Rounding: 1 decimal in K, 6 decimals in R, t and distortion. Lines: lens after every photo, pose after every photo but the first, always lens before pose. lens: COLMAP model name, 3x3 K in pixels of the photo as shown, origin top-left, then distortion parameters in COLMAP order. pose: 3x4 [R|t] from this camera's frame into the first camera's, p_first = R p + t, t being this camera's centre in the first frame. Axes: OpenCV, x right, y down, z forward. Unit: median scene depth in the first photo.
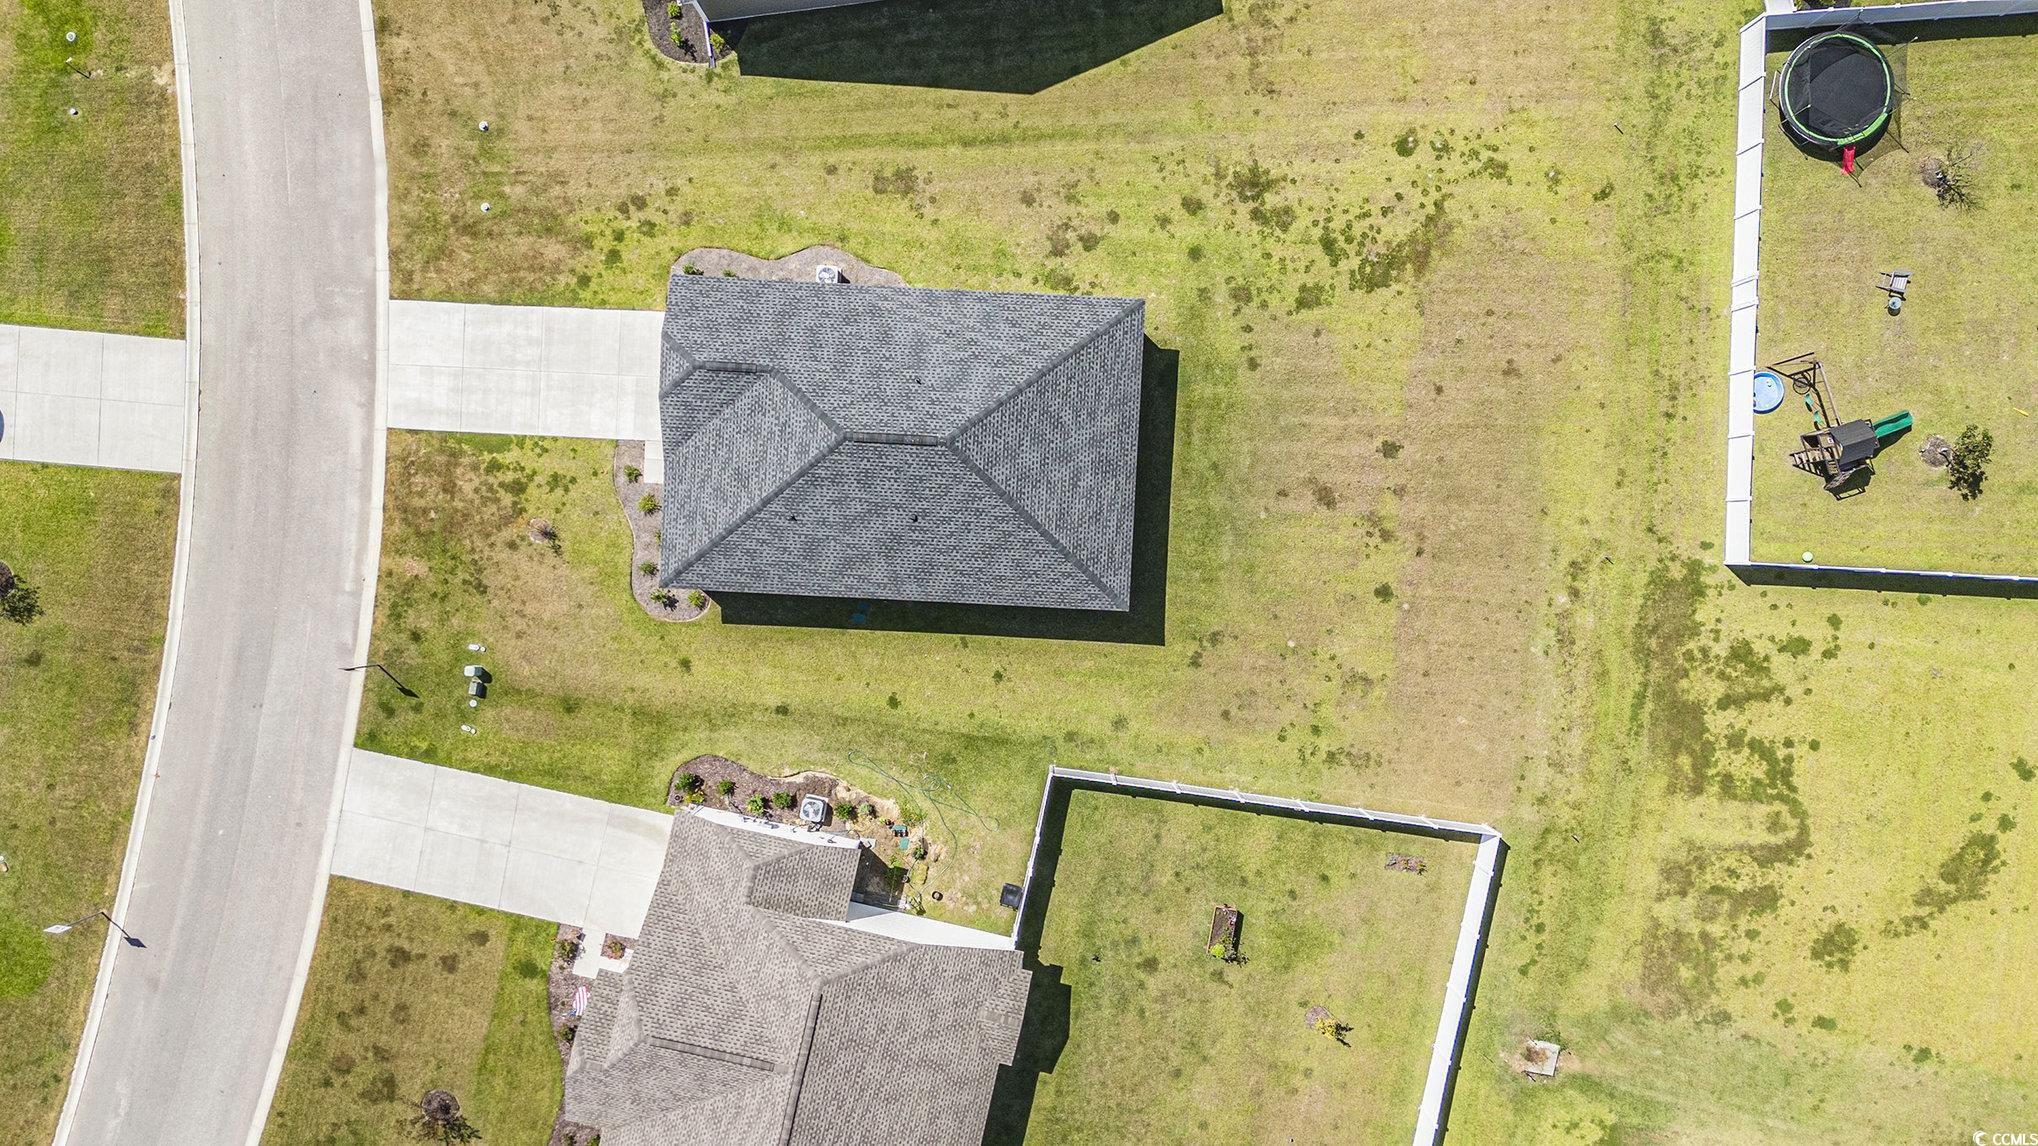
lens RADIAL K [[1487.6, 0, 1019.0], [0, 1487.6, 573.0], [0, 0, 1]] dist [0.112991, -0.123229]
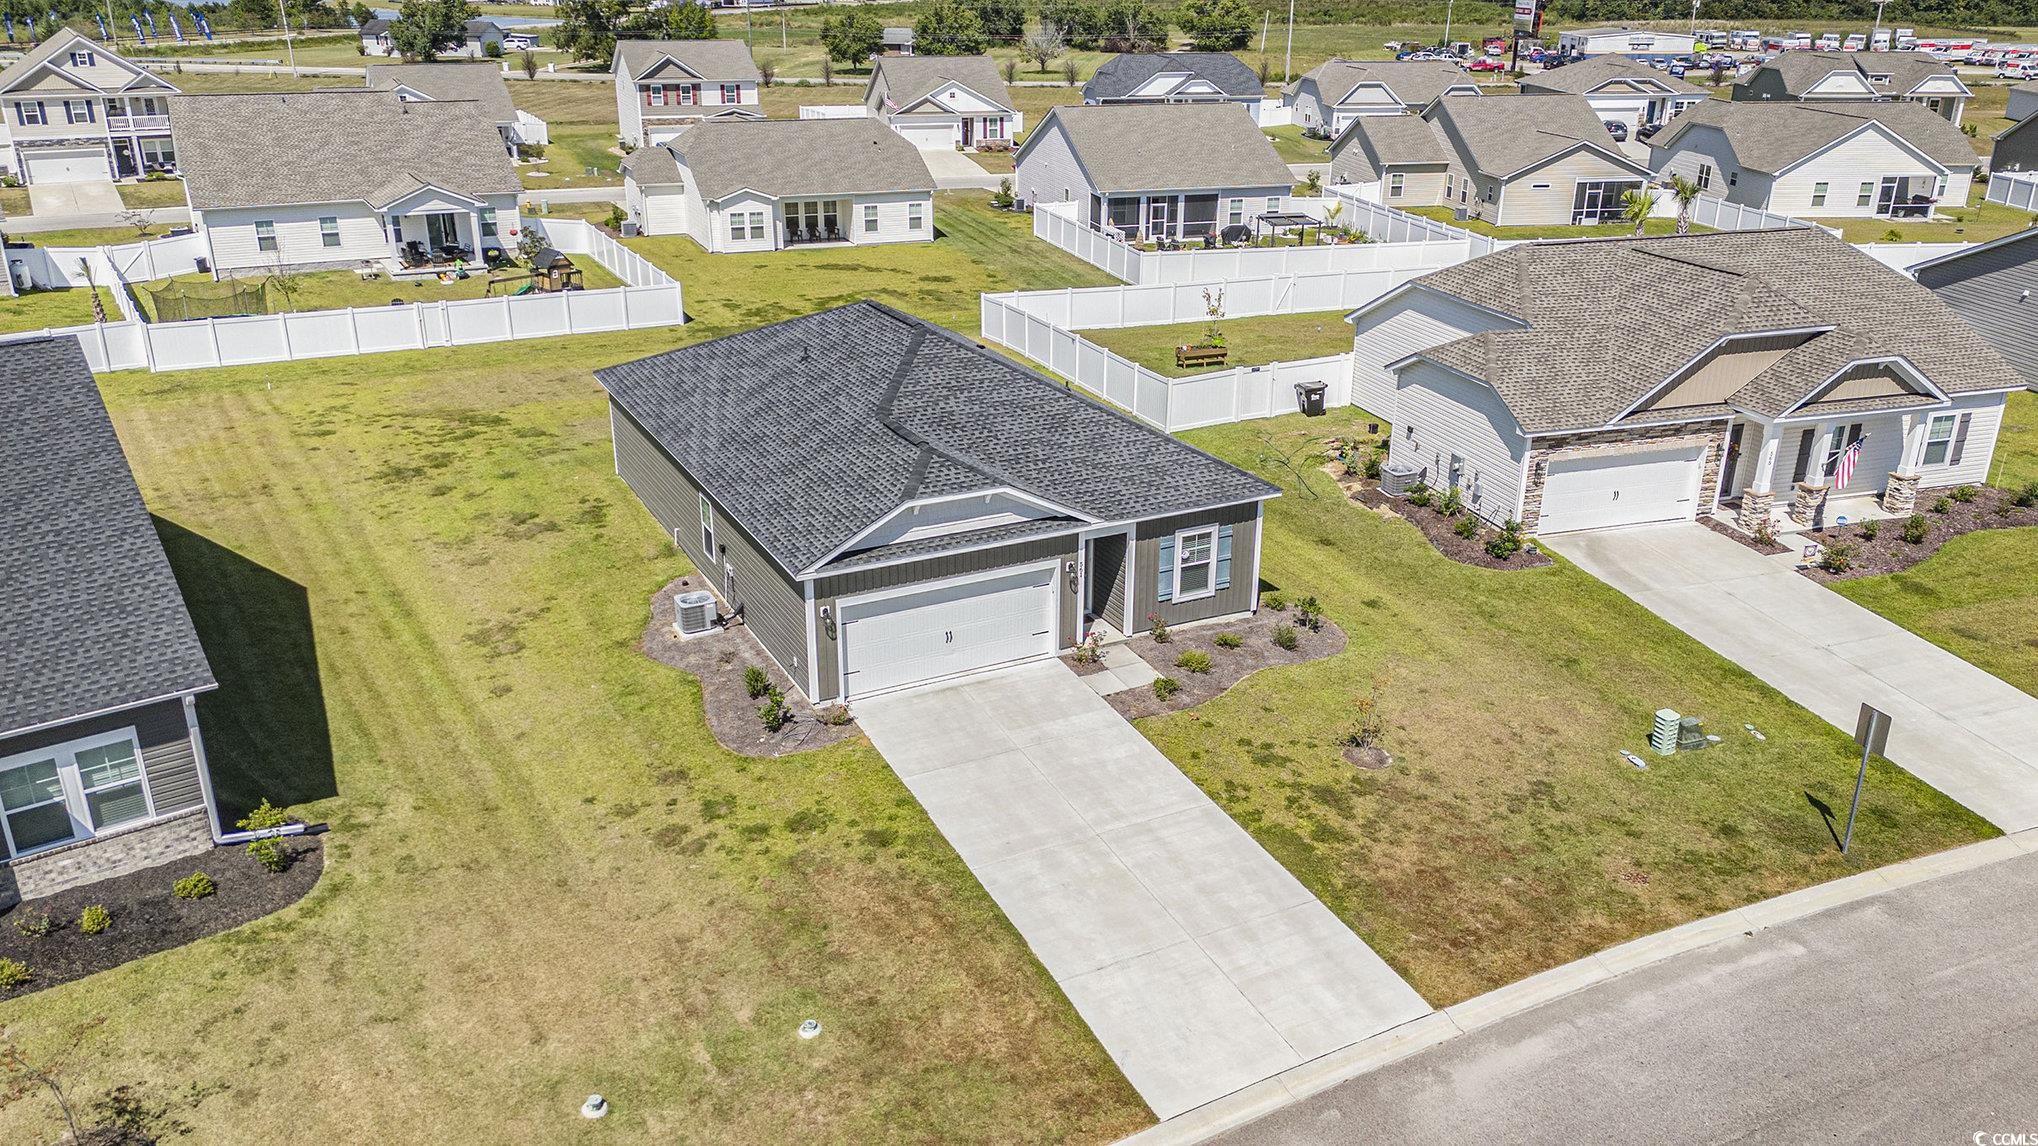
lens RADIAL K [[1487.6, 0, 1019.0], [0, 1487.6, 573.0], [0, 0, 1]] dist [0.112991, -0.123229]
pose [[-0.497390, -0.318824, 0.806818, -0.641776], [0.867515, -0.187786, 0.460603, -0.346288], [0.004658, 0.929025, 0.369987, 0.752655]]
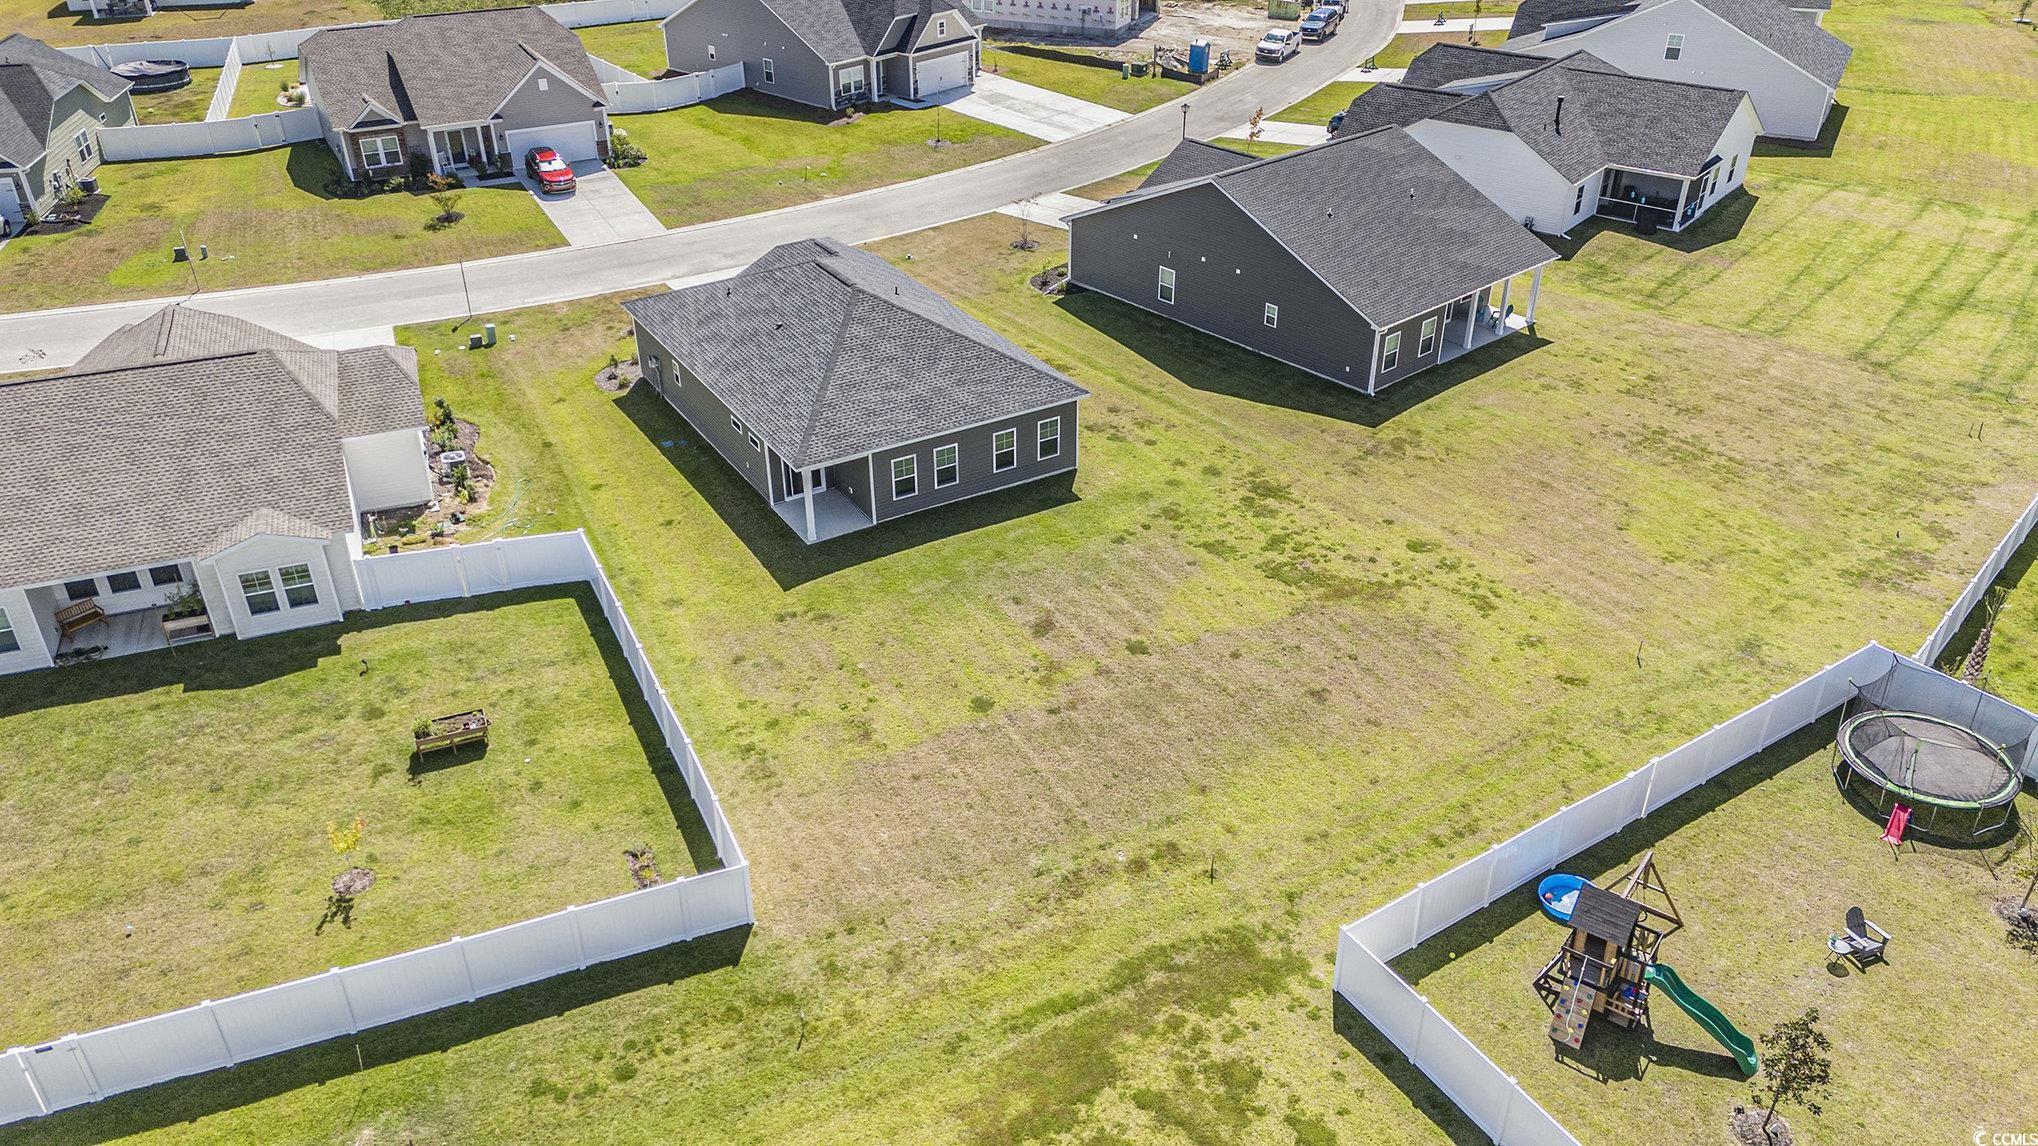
lens RADIAL K [[1487.6, 0, 1019.0], [0, 1487.6, 573.0], [0, 0, 1]] dist [0.112991, -0.123229]
pose [[0.559769, 0.425534, -0.711041, 0.746305], [-0.828633, 0.282042, -0.483550, 0.333964], [-0.005223, 0.859868, 0.510490, 0.562448]]
